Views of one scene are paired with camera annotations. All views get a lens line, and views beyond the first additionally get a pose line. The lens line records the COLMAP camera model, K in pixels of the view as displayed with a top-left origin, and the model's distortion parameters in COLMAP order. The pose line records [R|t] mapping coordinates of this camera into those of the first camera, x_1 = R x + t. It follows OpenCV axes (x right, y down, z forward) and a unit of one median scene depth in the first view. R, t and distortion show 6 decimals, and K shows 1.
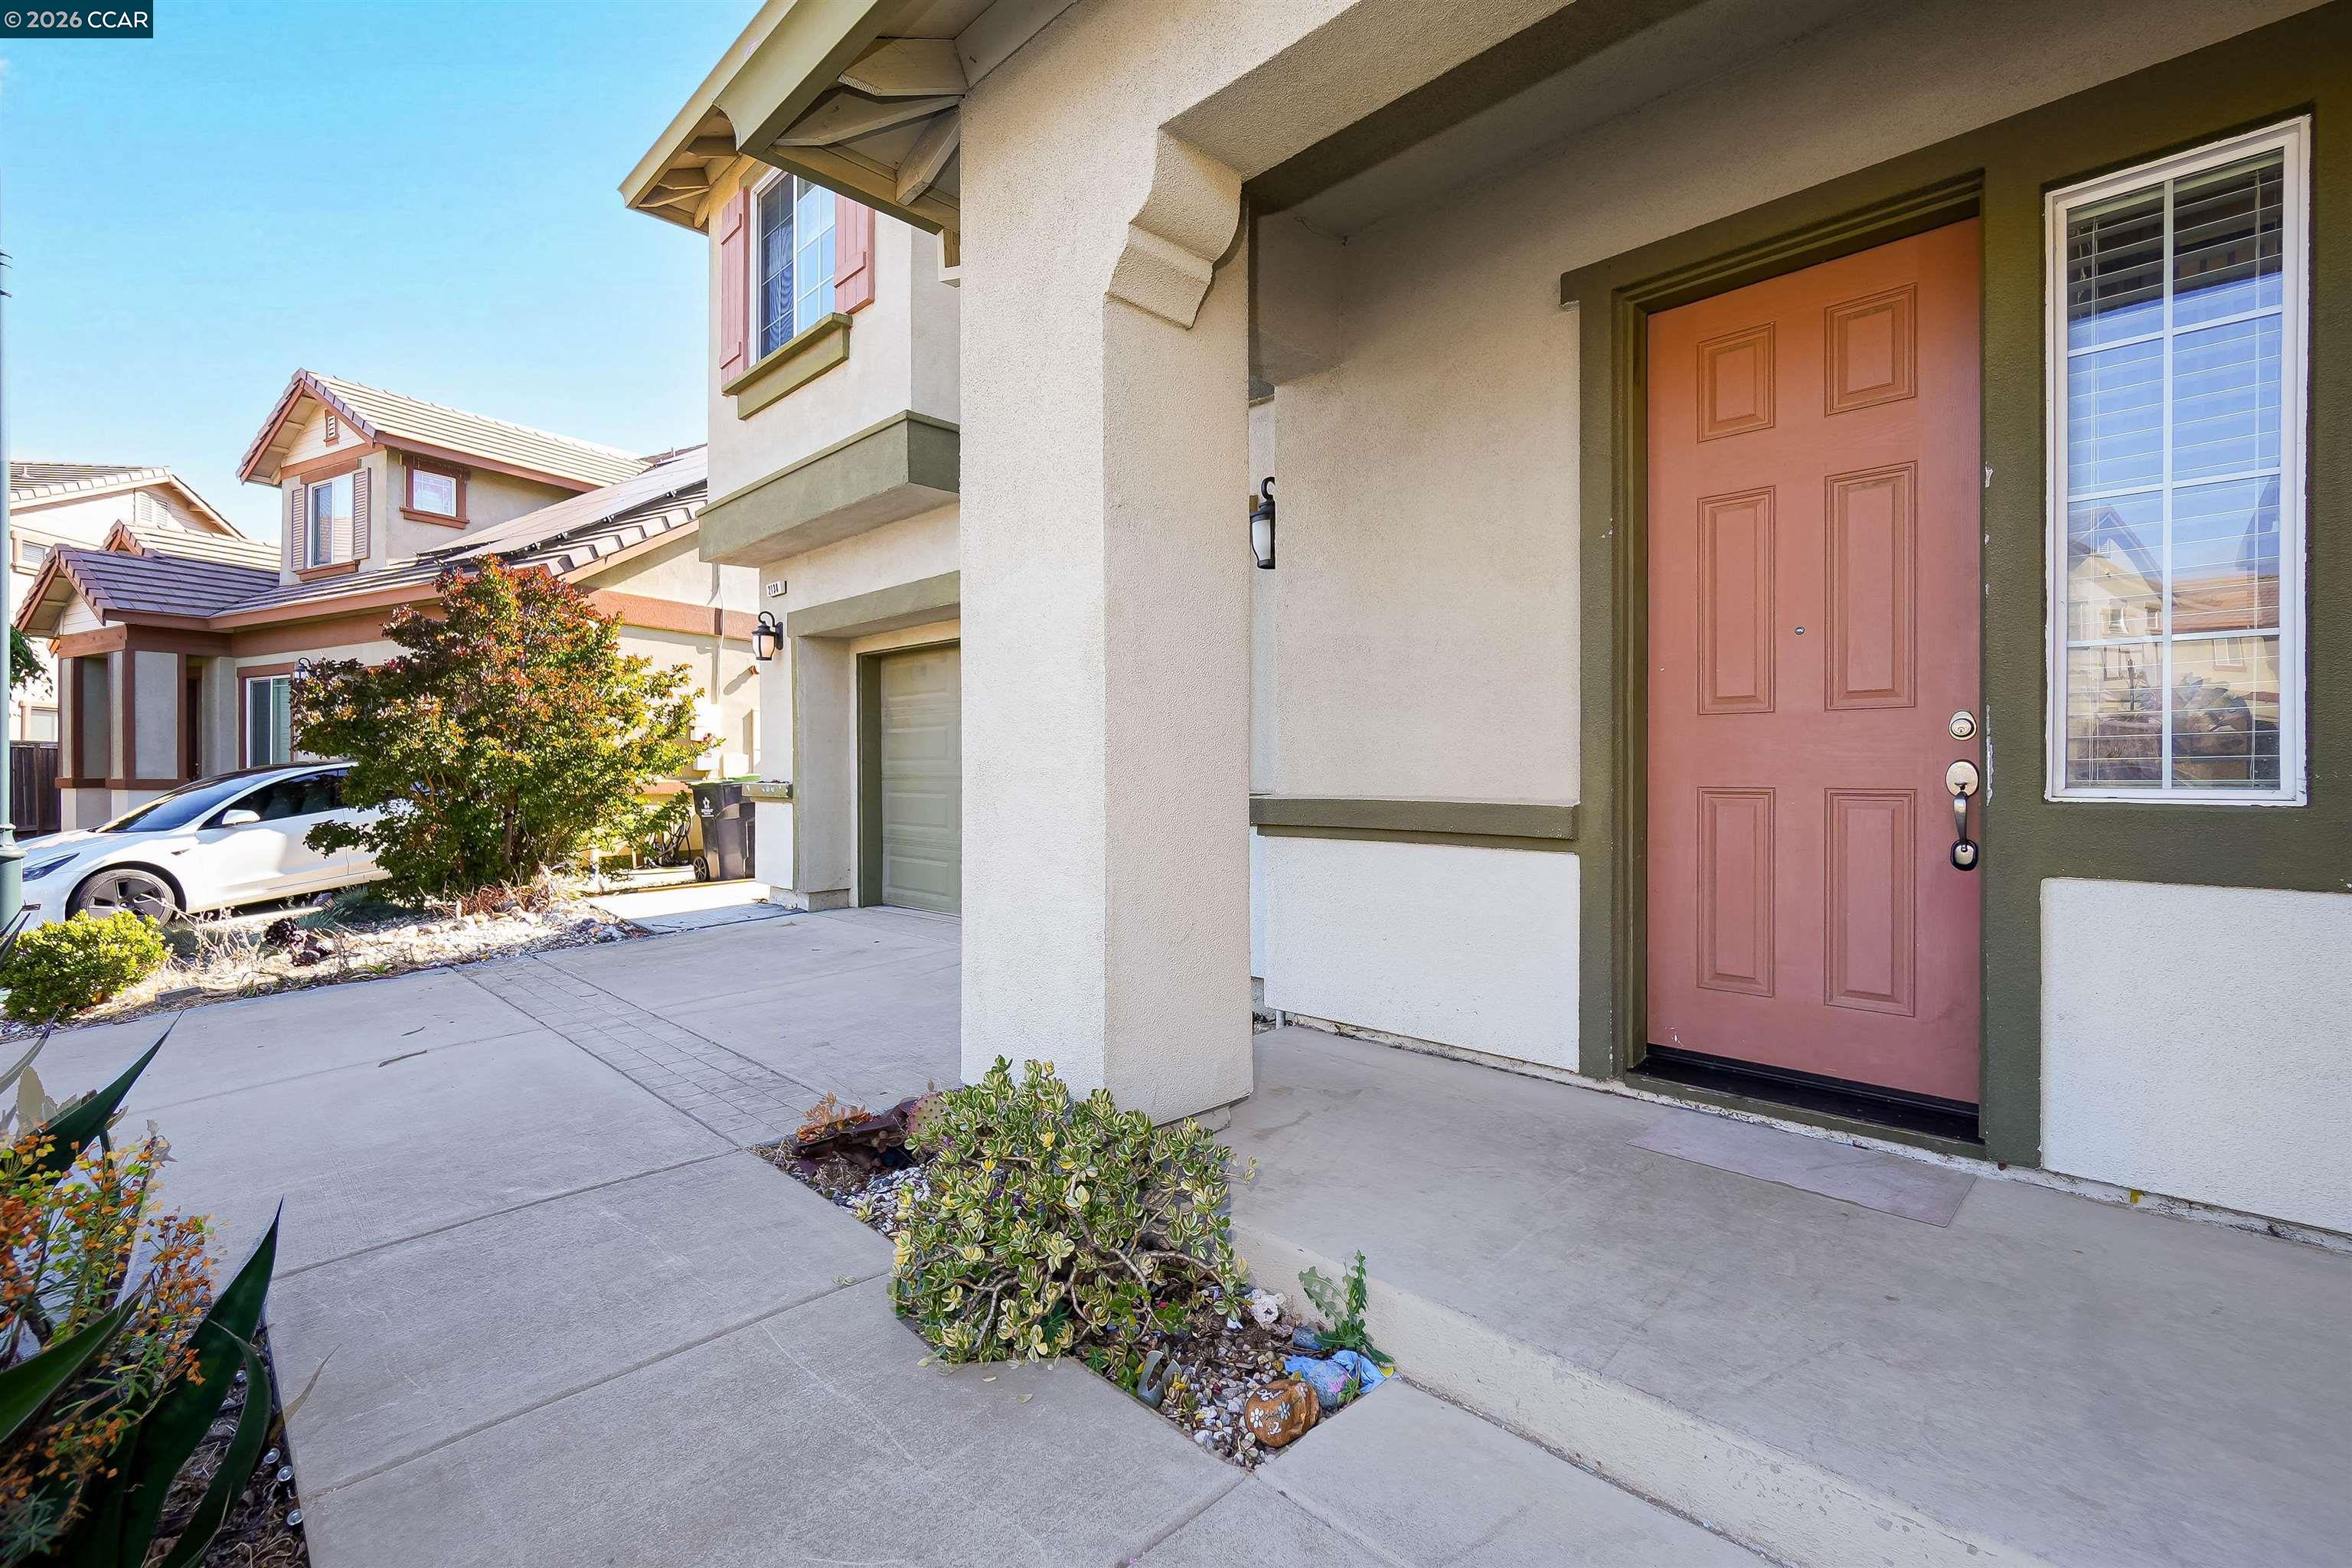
lens RADIAL K [[1030.3, 0, 1192.1], [0, 1030.3, 774.2], [0, 0, 1]] dist [-0.002939, 0.001470]
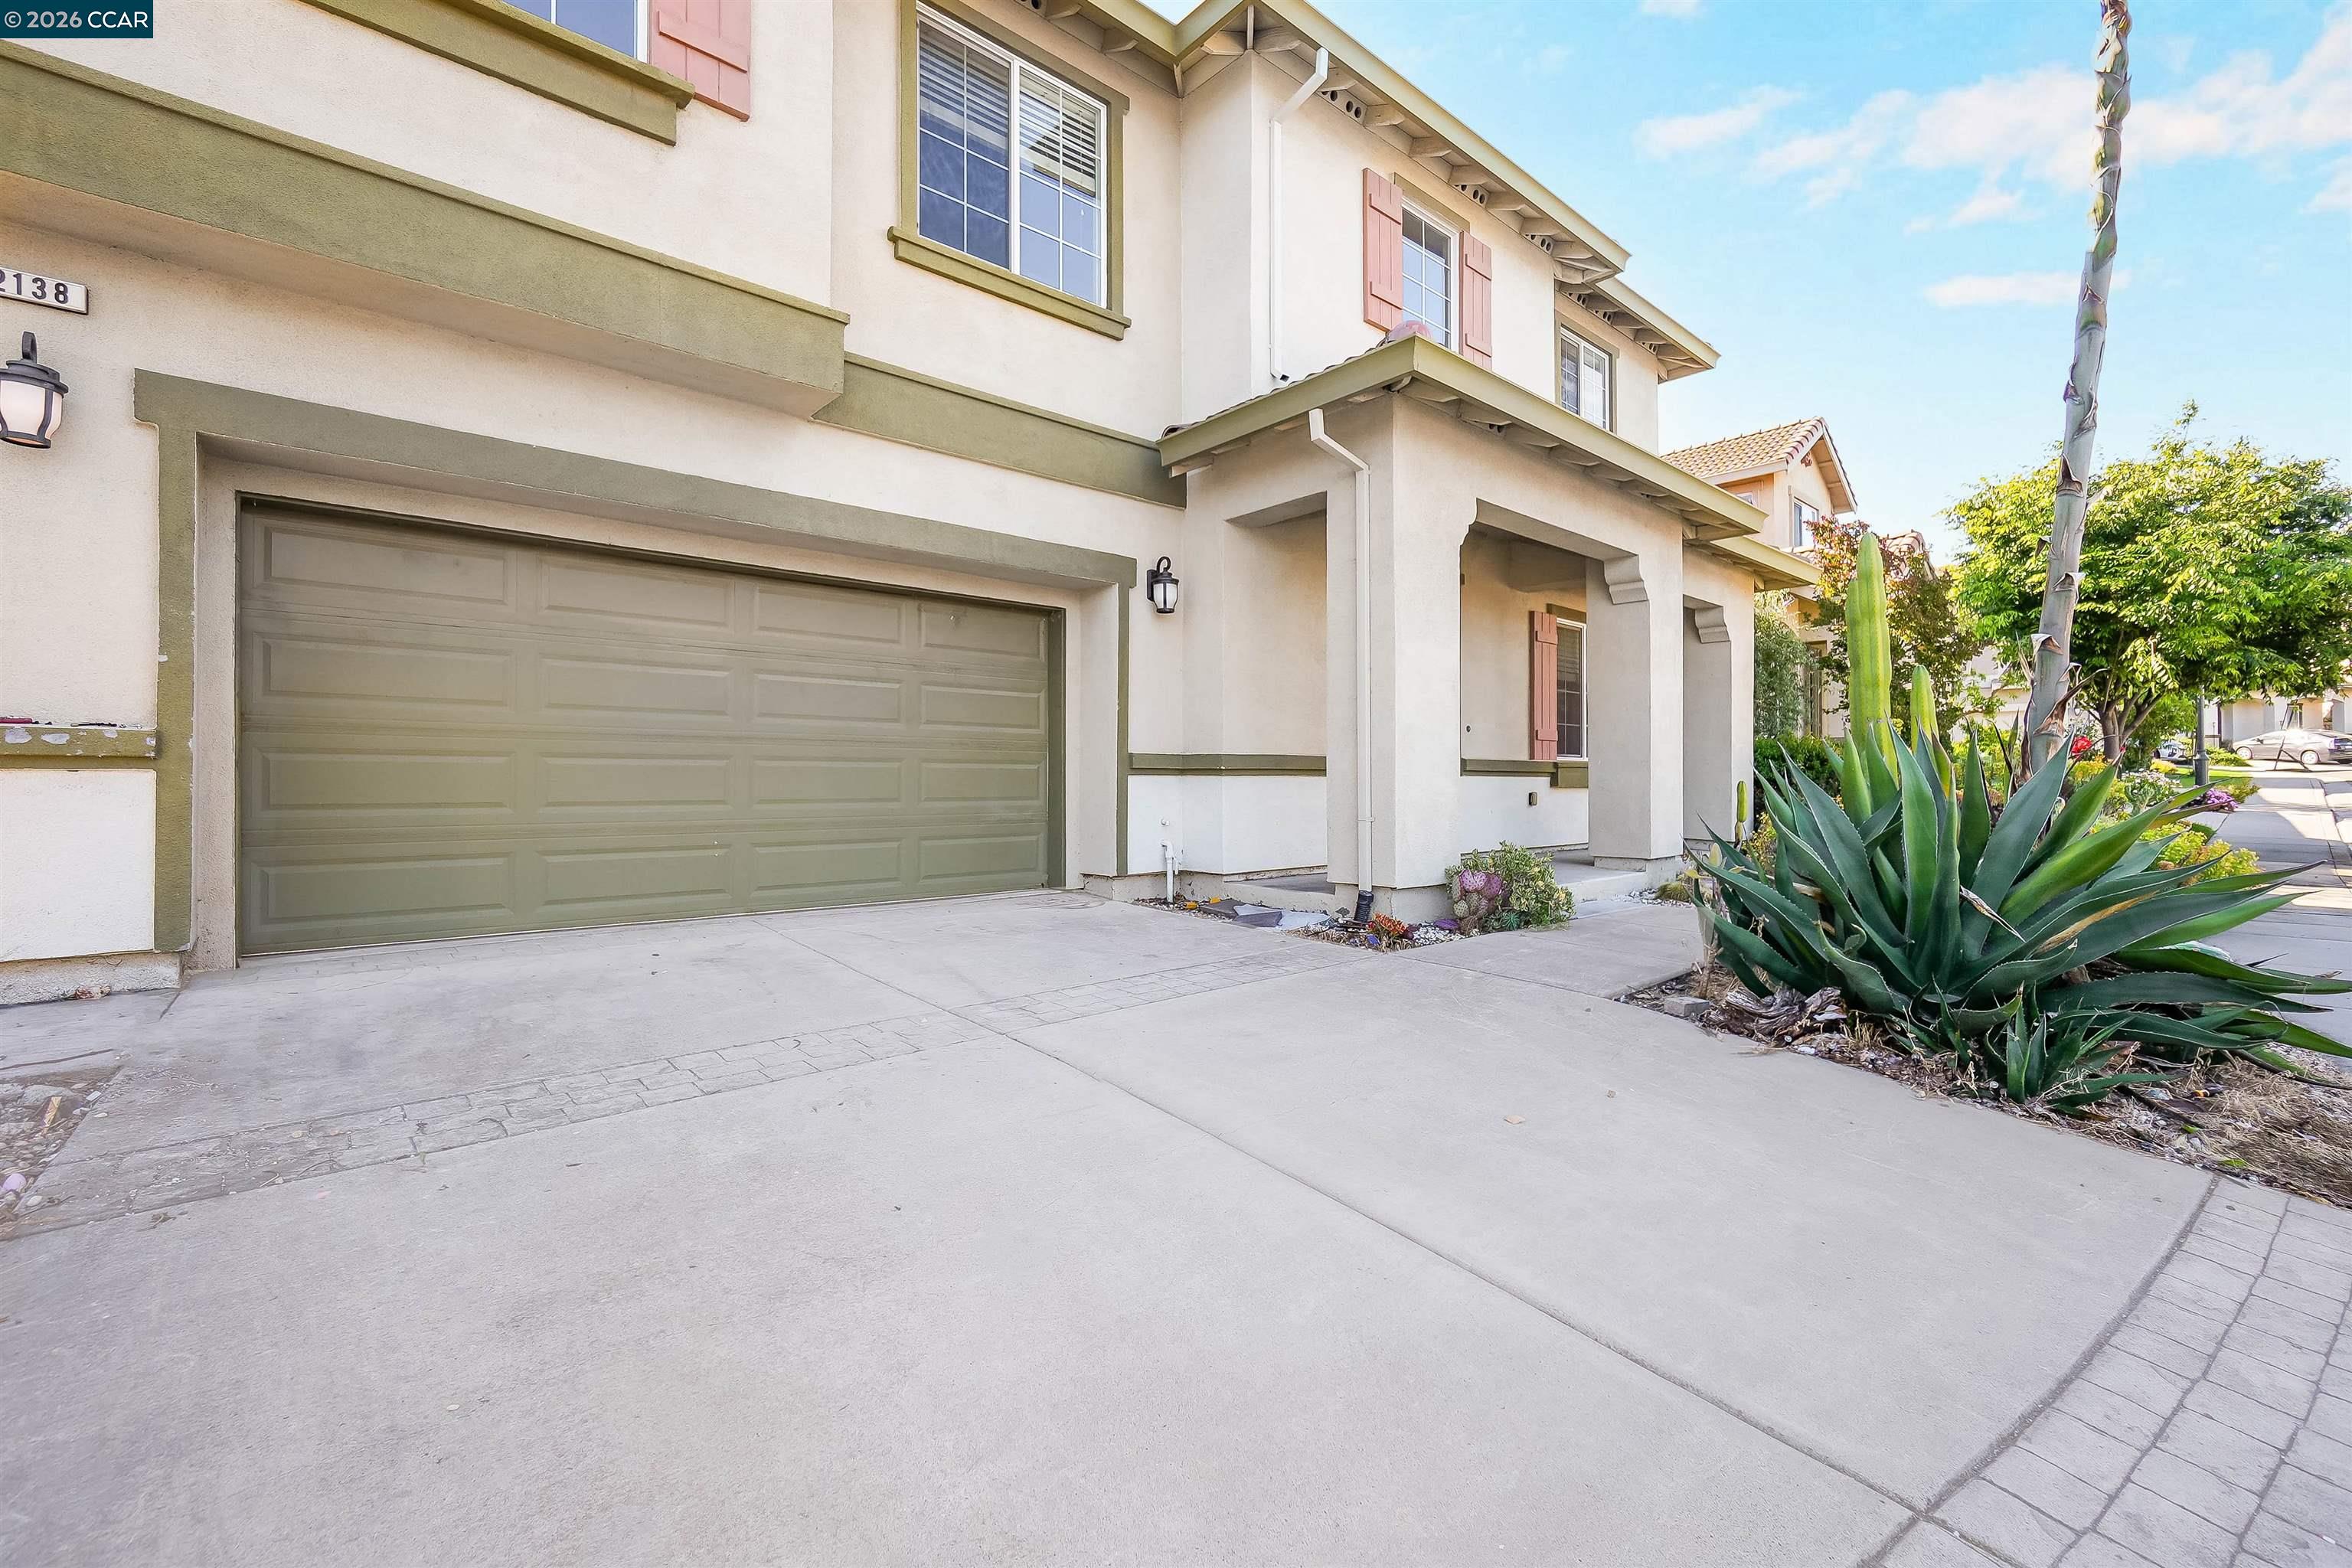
lens RADIAL K [[1030.3, 0, 1169.5], [0, 1030.3, 785.4], [0, 0, 1]] dist [-0.002939, 0.001470]
pose [[0.059254, -0.001815, 0.998241, -2.497480], [0.003545, 0.999992, 0.001607, 0.107563], [-0.998237, 0.003443, 0.059260, 1.469705]]
